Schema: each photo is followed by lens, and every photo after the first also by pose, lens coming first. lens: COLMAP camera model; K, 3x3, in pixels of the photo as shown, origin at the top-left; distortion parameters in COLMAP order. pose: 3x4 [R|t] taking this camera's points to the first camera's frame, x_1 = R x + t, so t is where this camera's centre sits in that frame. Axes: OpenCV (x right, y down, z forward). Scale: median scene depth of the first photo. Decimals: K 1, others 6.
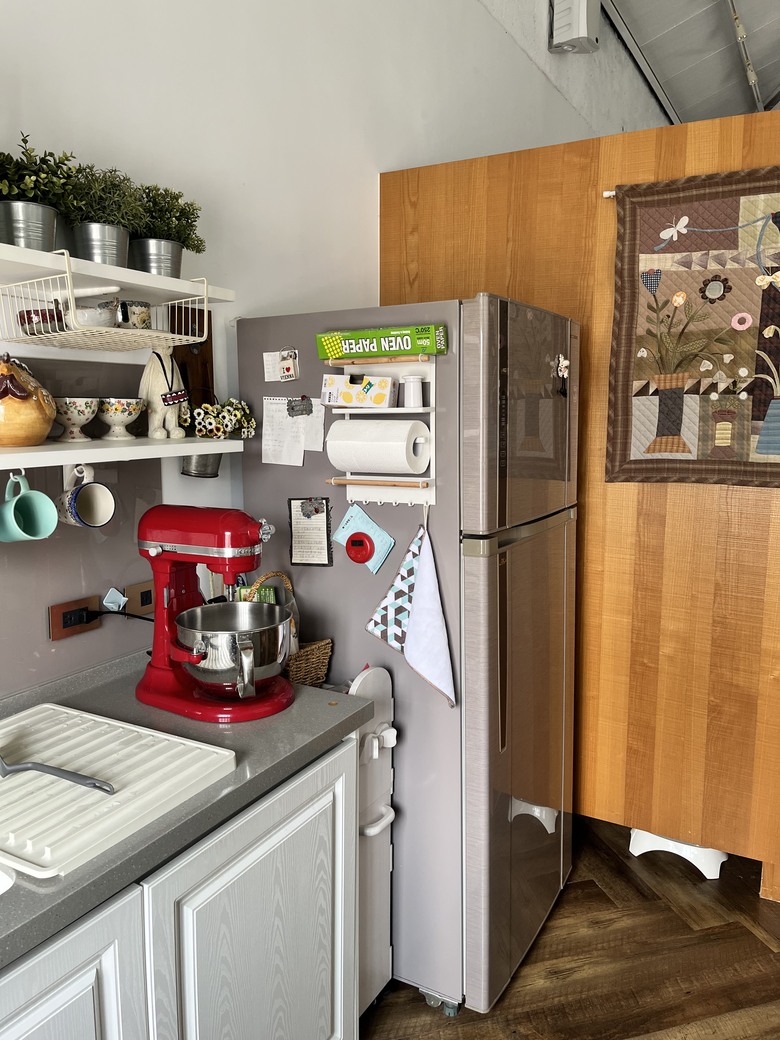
lens RADIAL K [[791.6, 0, 397.7], [0, 791.6, 523.0], [0, 0, 1]] dist [0.069478, -0.099434]
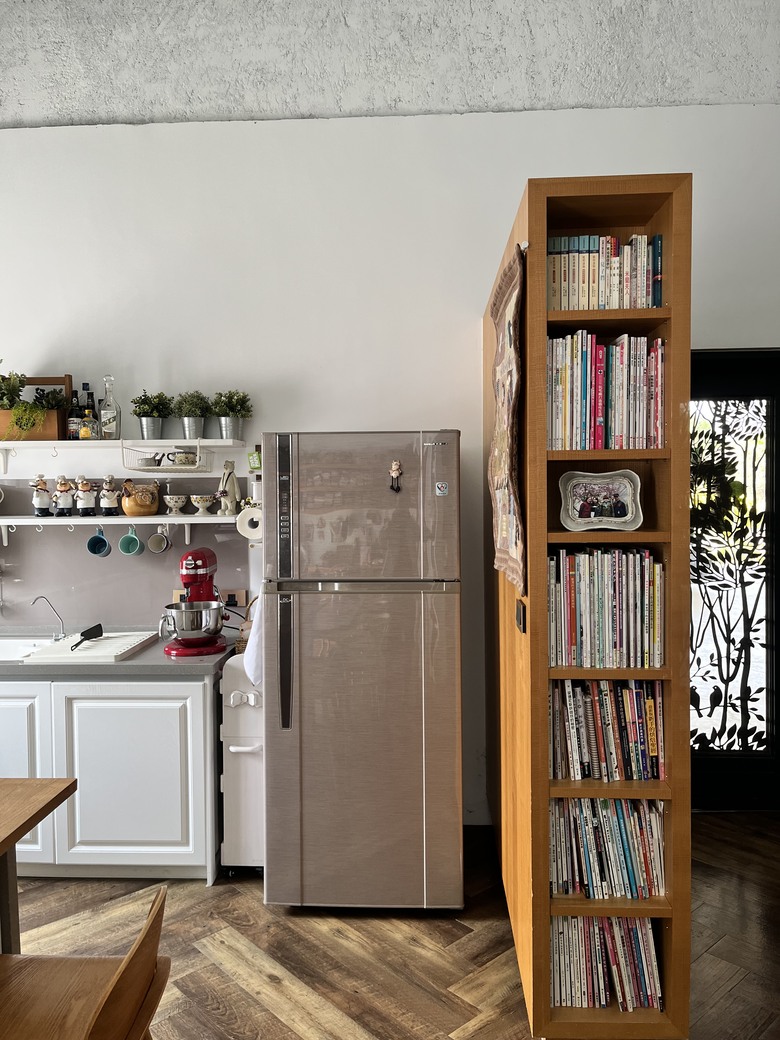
lens RADIAL K [[791.6, 0, 397.7], [0, 791.6, 523.0], [0, 0, 1]] dist [0.069478, -0.099434]
pose [[0.440263, 0.033868, -0.897230, 1.416545], [-0.122299, 0.992237, -0.022557, -0.080388], [0.889501, 0.119661, 0.440987, 0.444863]]
